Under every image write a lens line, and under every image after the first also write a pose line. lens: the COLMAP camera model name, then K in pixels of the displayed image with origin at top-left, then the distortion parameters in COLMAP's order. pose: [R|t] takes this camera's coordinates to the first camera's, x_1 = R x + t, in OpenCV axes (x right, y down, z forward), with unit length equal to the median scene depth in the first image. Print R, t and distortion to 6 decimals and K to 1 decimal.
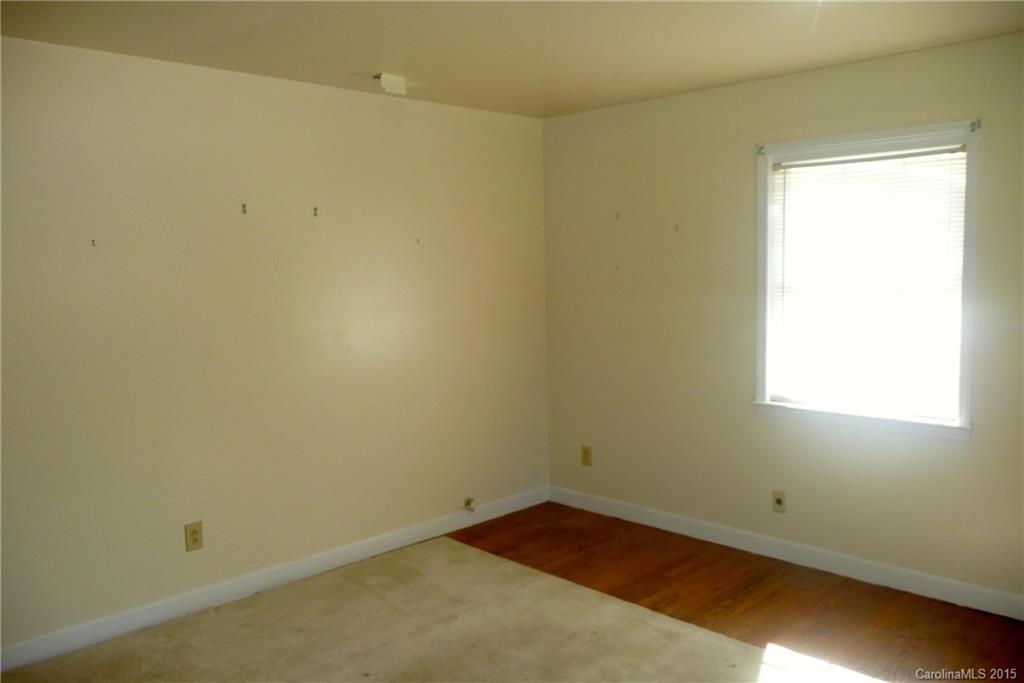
lens RADIAL K [[828.0, 0, 512.0], [0, 828.0, 341.5], [0, 0, 1]] dist [-0.005240, -0.005484]
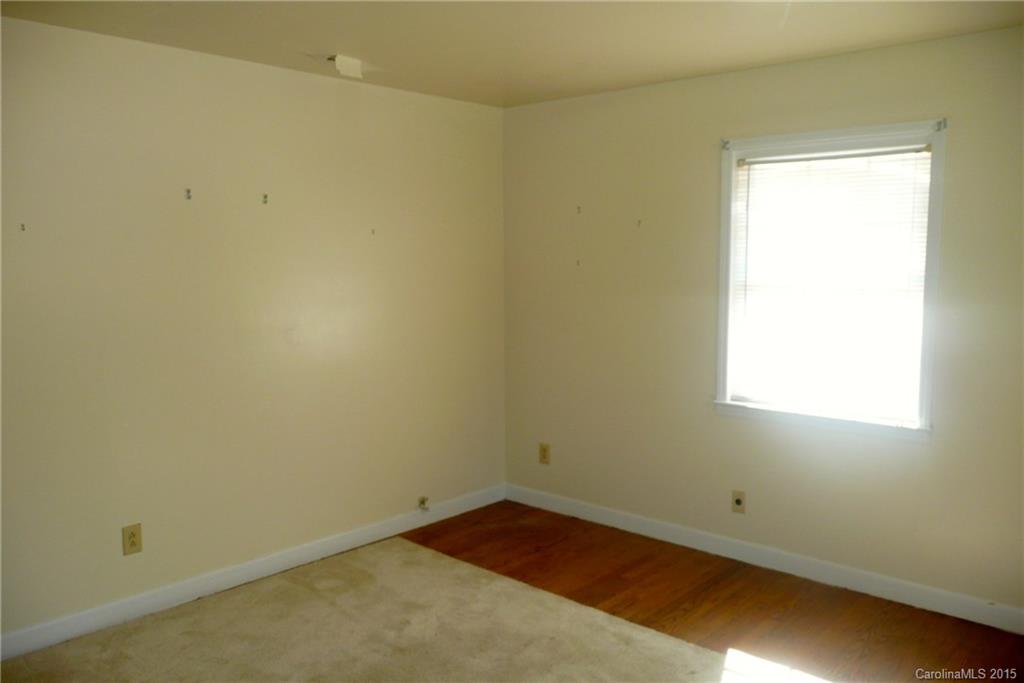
lens RADIAL K [[828.0, 0, 512.0], [0, 828.0, 341.5], [0, 0, 1]] dist [-0.005240, -0.005484]
pose [[0.998508, 0.011013, 0.053481, -0.002589], [-0.011579, 0.999880, 0.010294, -0.006024], [-0.053361, -0.010898, 0.998516, 0.031911]]
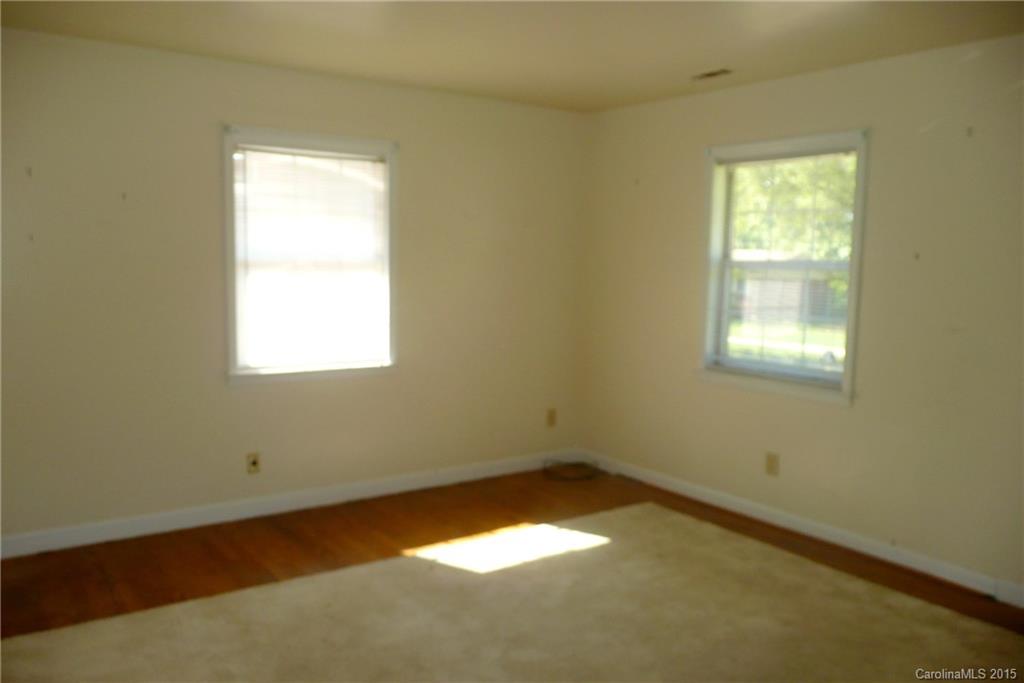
lens RADIAL K [[828.0, 0, 512.0], [0, 828.0, 341.5], [0, 0, 1]] dist [-0.005240, -0.005484]
pose [[0.157890, -0.079590, 0.984244, -0.737807], [0.070050, 0.995138, 0.069233, -0.015434], [-0.984969, 0.058015, 0.162698, 0.541792]]
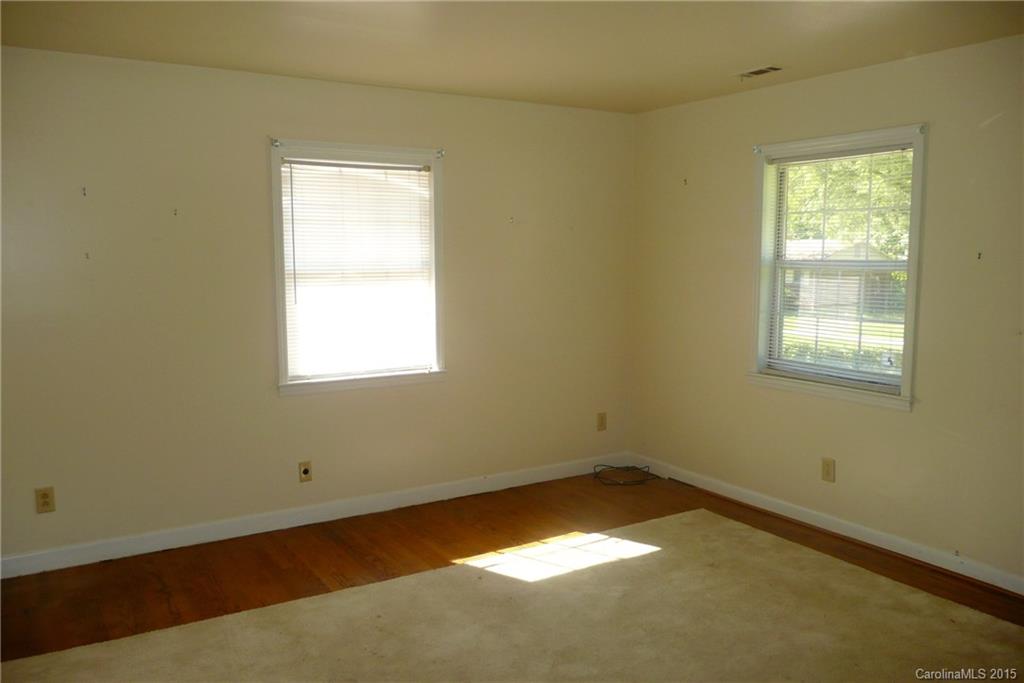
lens RADIAL K [[828.0, 0, 512.0], [0, 828.0, 341.5], [0, 0, 1]] dist [-0.005240, -0.005484]
pose [[0.219833, -0.089532, 0.971420, -0.727586], [0.088244, 0.993522, 0.071599, -0.032897], [-0.971538, 0.069982, 0.226309, 0.532798]]
